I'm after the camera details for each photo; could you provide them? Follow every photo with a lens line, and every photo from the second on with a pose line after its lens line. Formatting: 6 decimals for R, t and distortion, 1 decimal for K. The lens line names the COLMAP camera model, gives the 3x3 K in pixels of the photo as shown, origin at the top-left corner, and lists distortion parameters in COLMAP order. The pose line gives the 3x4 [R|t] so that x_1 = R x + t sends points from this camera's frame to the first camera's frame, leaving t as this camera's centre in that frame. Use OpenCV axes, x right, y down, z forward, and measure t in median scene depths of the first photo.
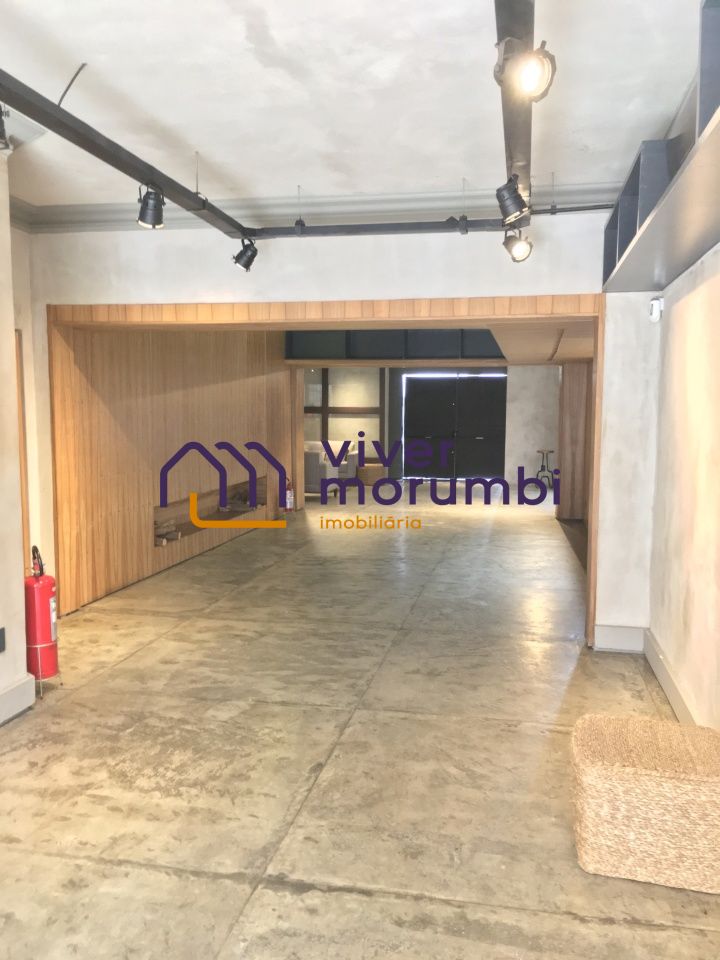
lens RADIAL K [[813.0, 0, 360.0], [0, 813.0, 483.4], [0, 0, 1]] dist [0.017208, -0.019497]
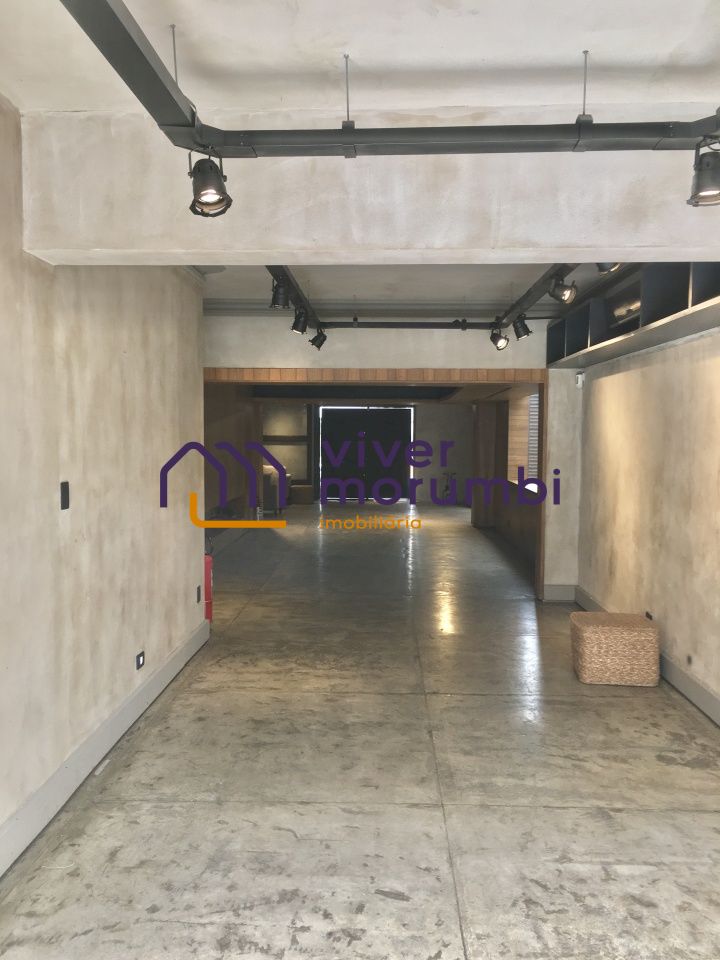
lens RADIAL K [[813.0, 0, 358.7], [0, 813.0, 477.9], [0, 0, 1]] dist [0.017208, -0.019497]
pose [[0.986028, -0.006678, 0.166443, -0.374102], [0.012867, 0.999264, -0.036136, 0.031024], [-0.166080, 0.037772, 0.985389, -0.549161]]
